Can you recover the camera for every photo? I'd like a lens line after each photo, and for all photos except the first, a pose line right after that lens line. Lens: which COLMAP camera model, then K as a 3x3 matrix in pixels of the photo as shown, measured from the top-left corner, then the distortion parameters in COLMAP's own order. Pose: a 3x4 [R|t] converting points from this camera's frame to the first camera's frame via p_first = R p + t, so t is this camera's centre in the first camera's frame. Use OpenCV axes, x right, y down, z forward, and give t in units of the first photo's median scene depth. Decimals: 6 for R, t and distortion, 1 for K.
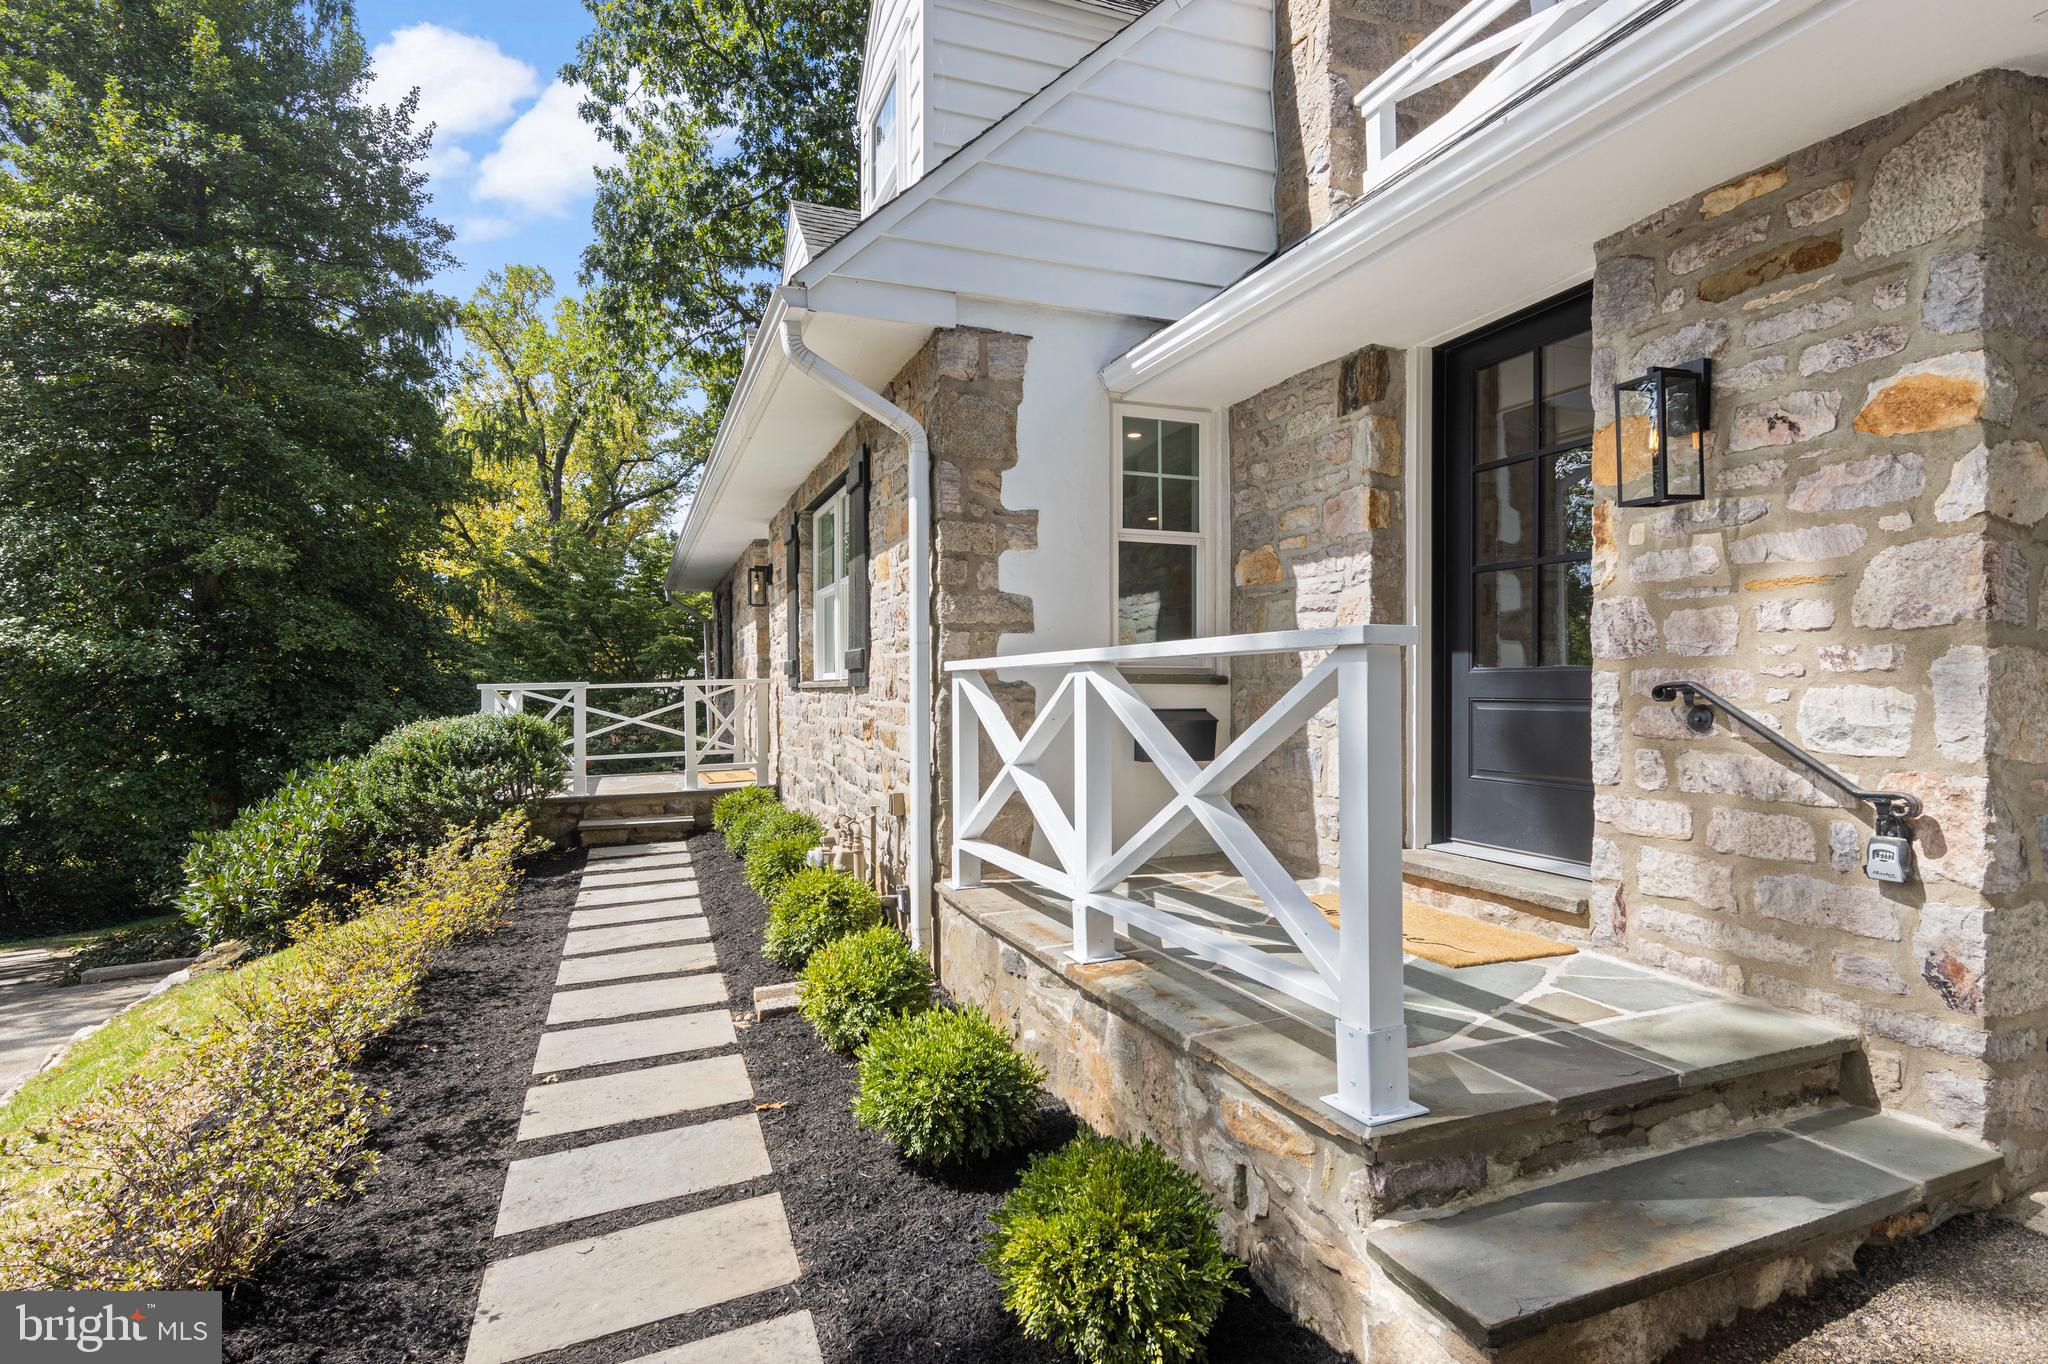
lens RADIAL K [[1048.3, 0, 1035.9], [0, 1048.3, 691.5], [0, 0, 1]] dist [0.023306, 0.000230]
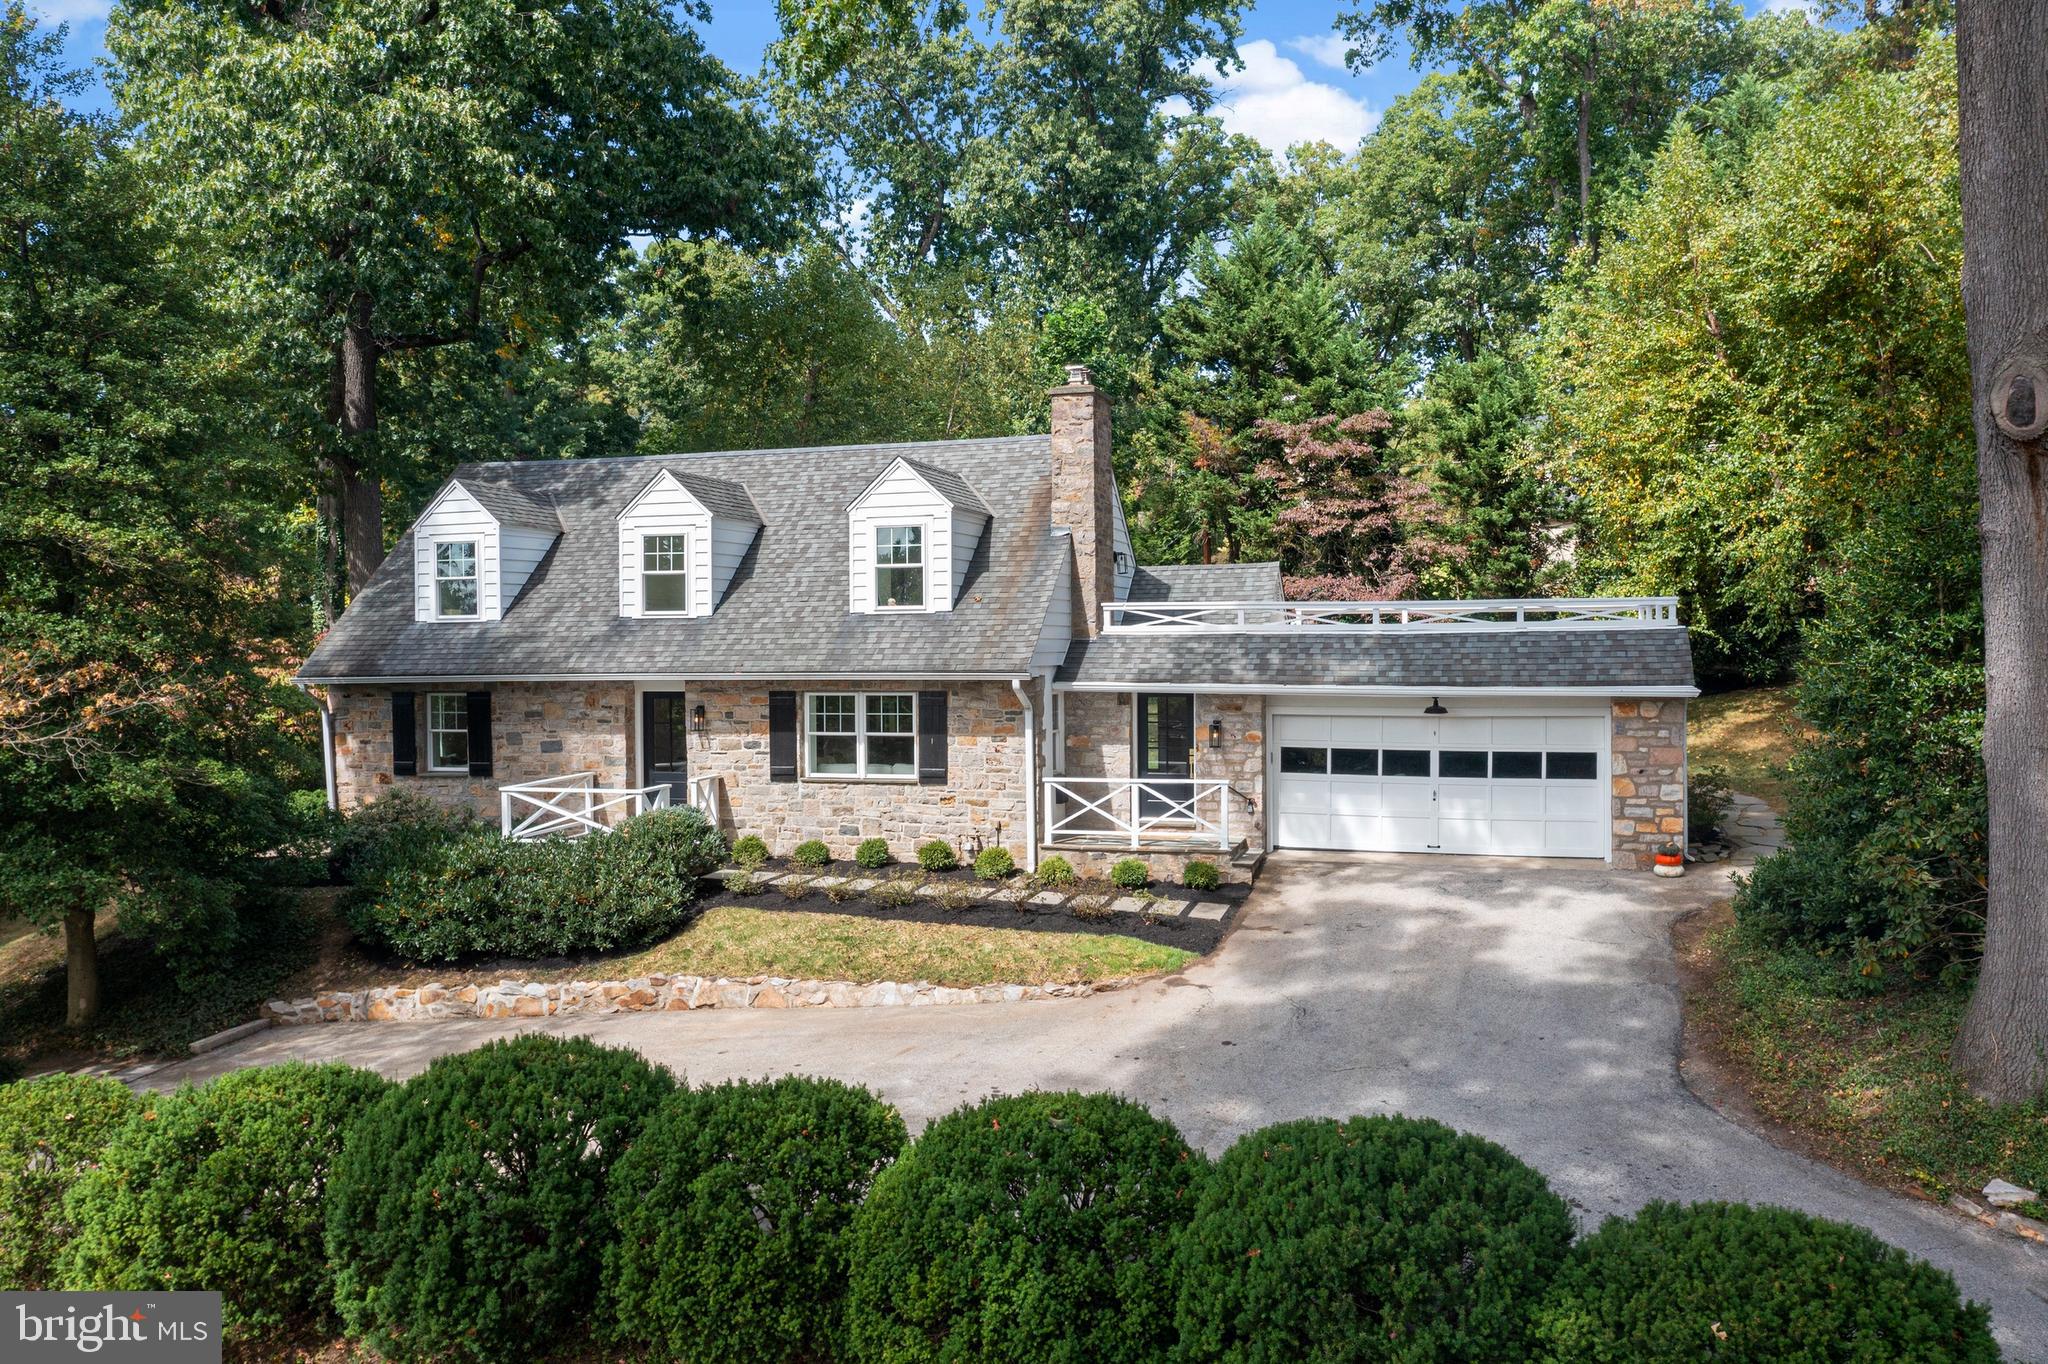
lens RADIAL K [[1624.7, 0, 1029.5], [0, 1624.7, 683.0], [0, 0, 1]] dist [-0.003994, -0.017094]
pose [[0.624295, -0.015158, 0.781042, -4.451687], [0.009305, 0.999885, 0.011968, -0.422205], [-0.781133, -0.000204, 0.624364, -2.362305]]
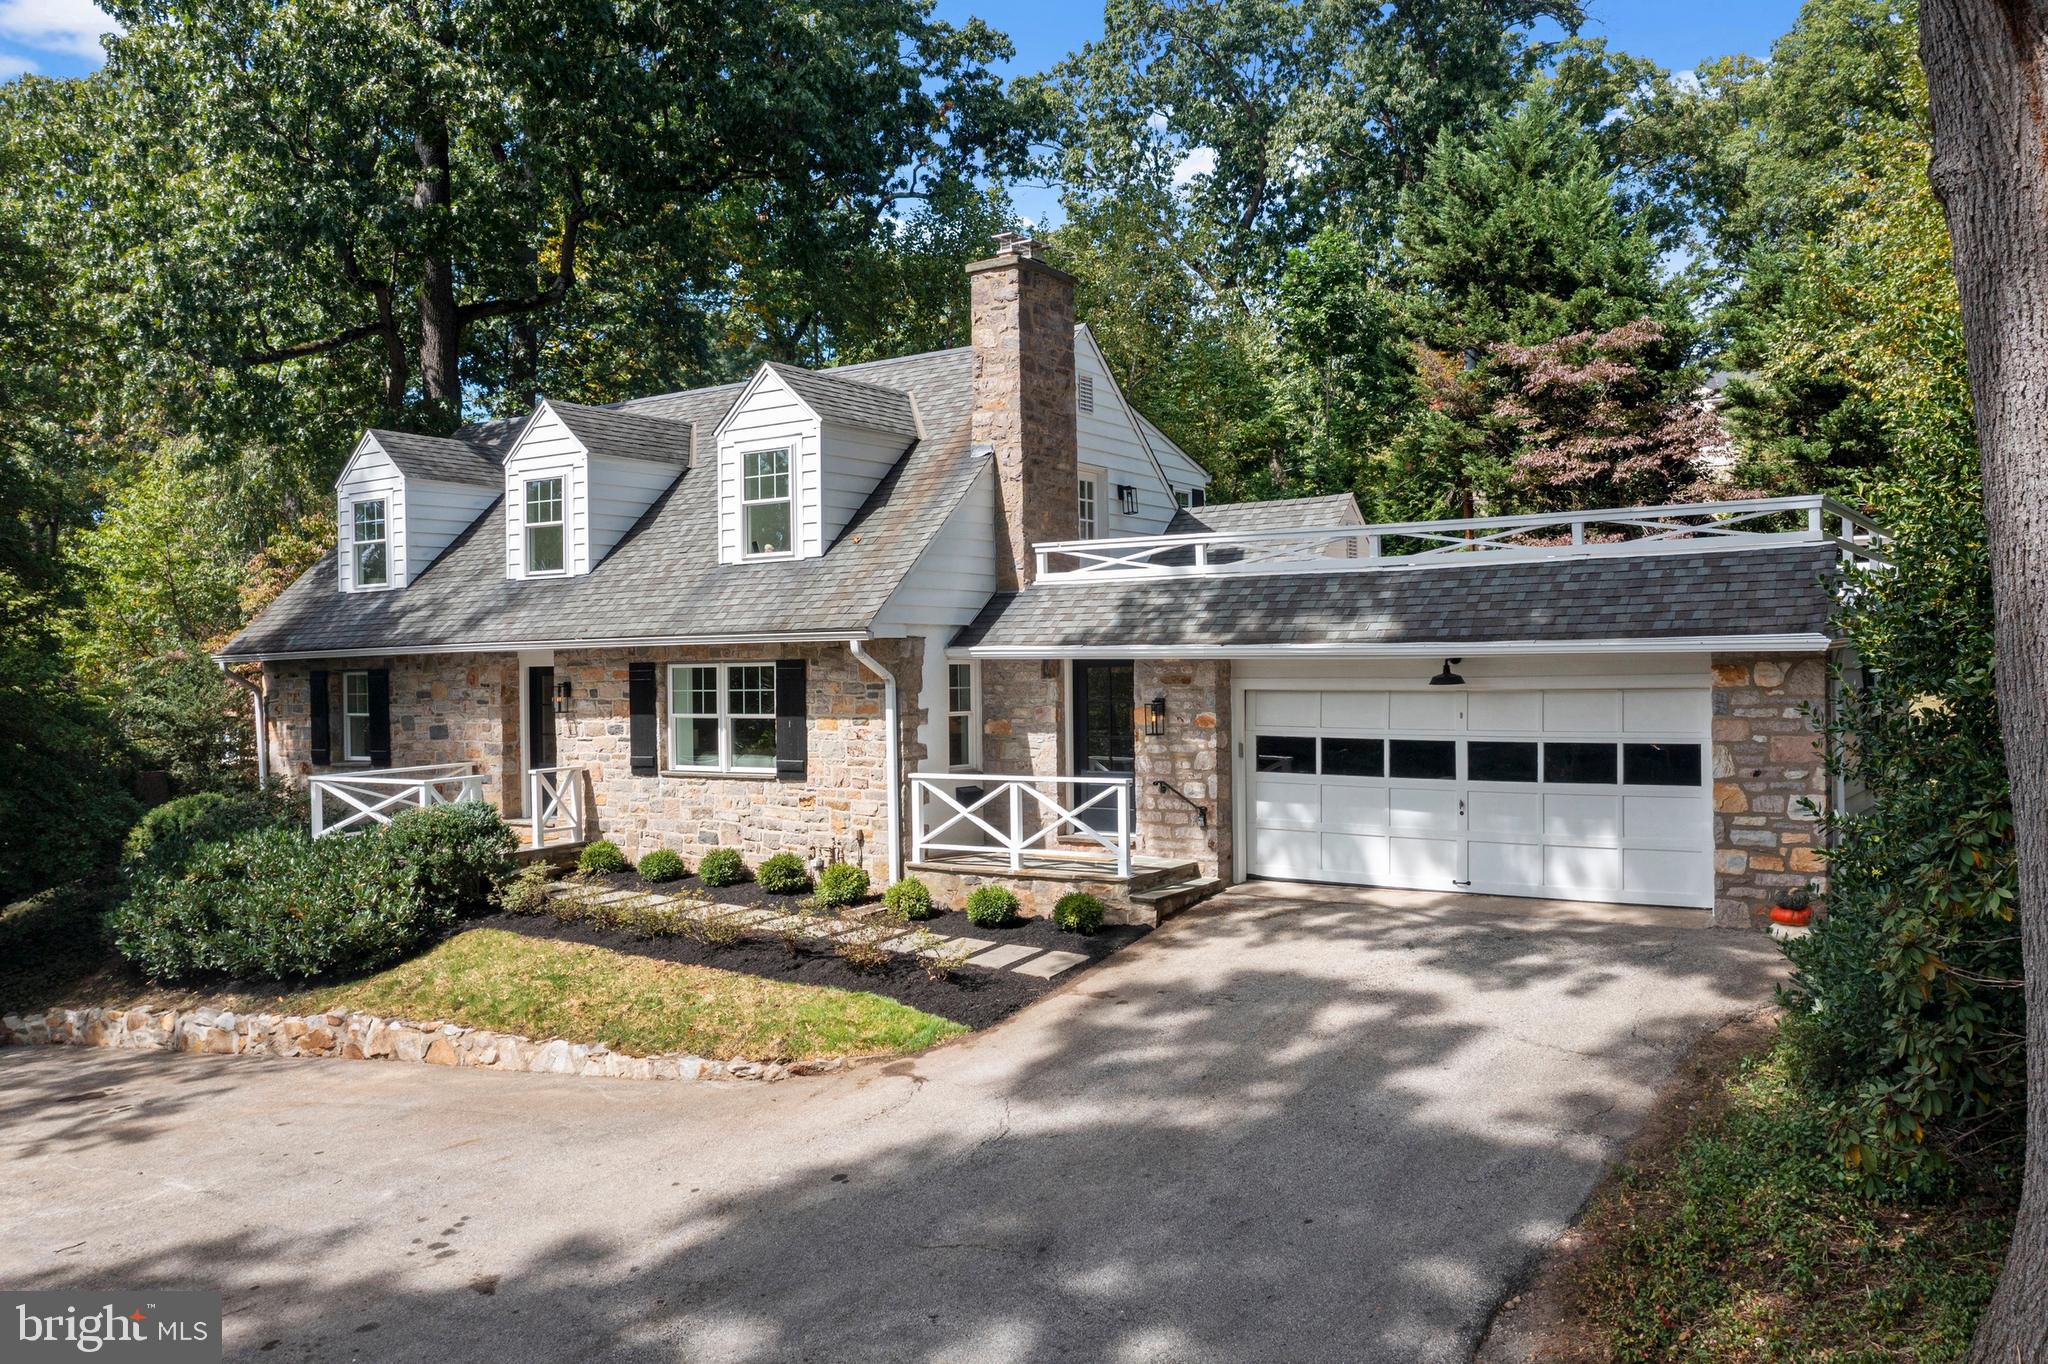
lens RADIAL K [[1624.7, 0, 1021.6], [0, 1624.7, 673.4], [0, 0, 1]] dist [-0.003994, -0.017094]
pose [[0.830247, -0.004859, 0.557374, -2.163037], [0.012570, 0.999871, -0.010007, -0.240563], [-0.557254, 0.015315, 0.830201, -2.537567]]
